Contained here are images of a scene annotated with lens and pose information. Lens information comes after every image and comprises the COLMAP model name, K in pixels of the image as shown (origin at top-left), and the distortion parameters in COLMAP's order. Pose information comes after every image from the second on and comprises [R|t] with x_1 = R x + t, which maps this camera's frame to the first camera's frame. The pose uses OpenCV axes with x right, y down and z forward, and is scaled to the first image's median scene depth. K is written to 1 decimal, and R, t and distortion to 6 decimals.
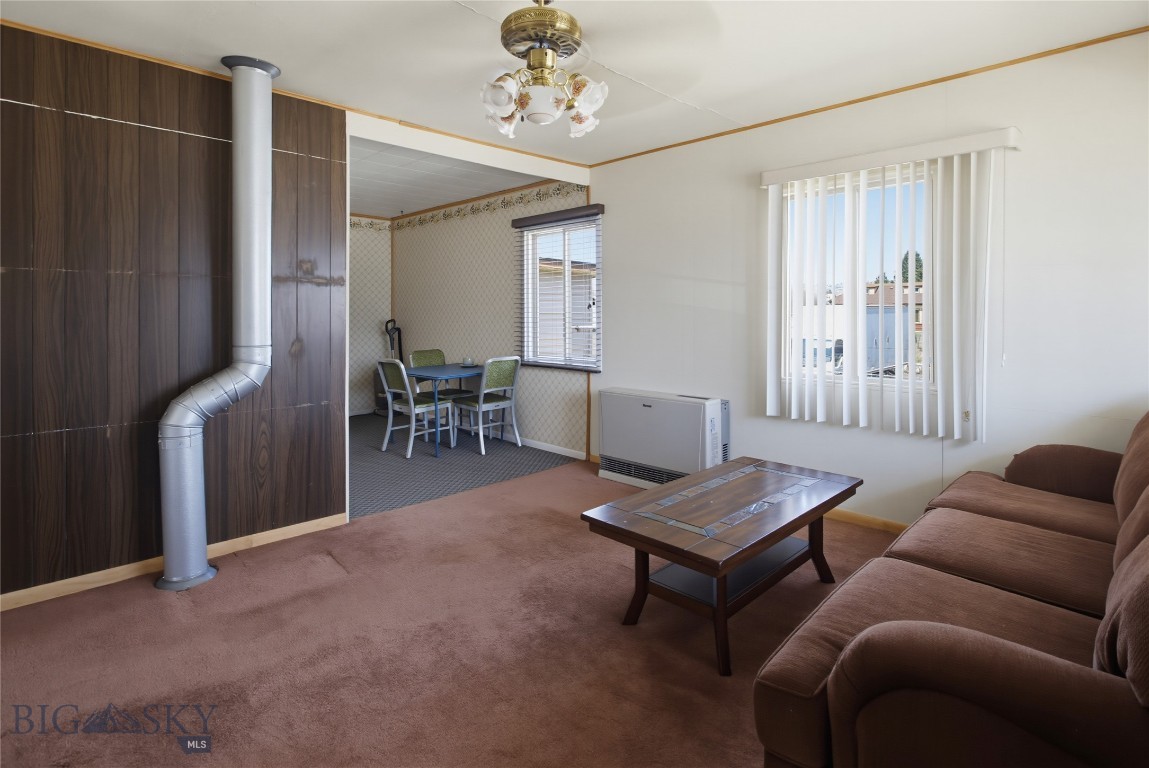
lens RADIAL K [[571.2, 0, 573.1], [0, 571.2, 315.8], [0, 0, 1]] dist [-0.001355, 0.000182]
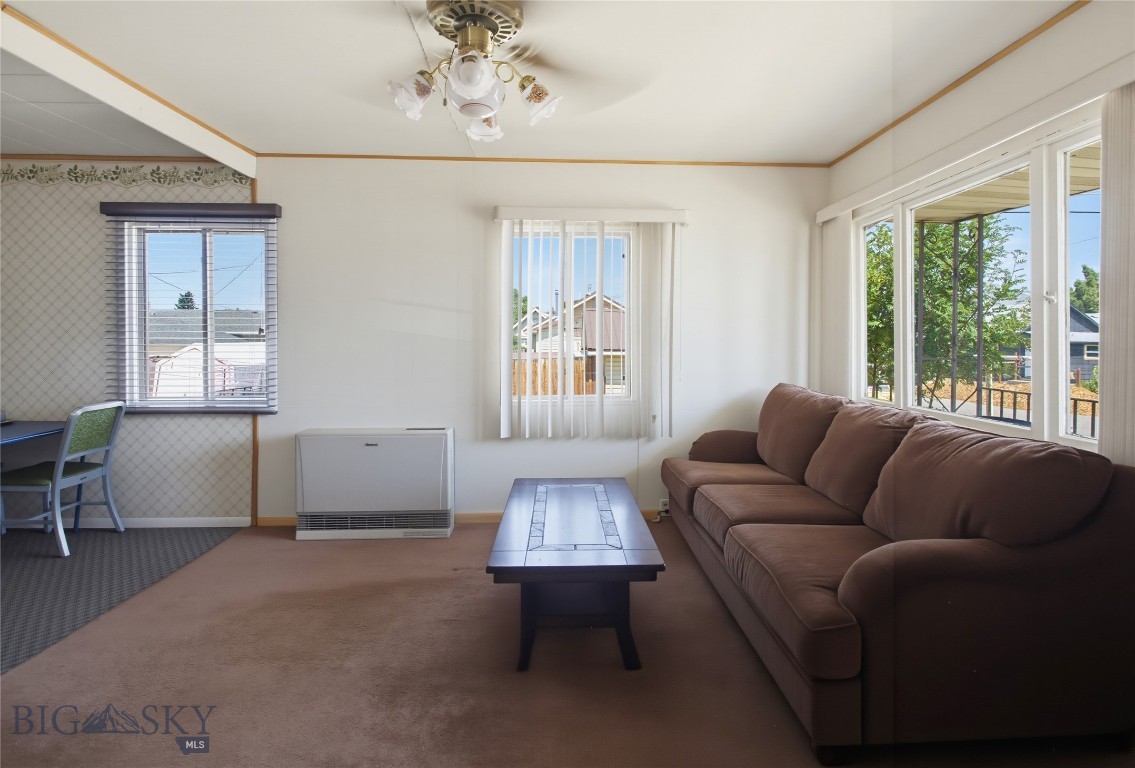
lens RADIAL K [[561.7, 0, 572.7], [0, 561.7, 349.7], [0, 0, 1]] dist [-0.004999, -0.000039]
pose [[0.673951, -0.004525, 0.738762, -0.239428], [-0.000375, 0.999979, 0.006467, 0.003623], [-0.738776, -0.004635, 0.673935, 0.145314]]
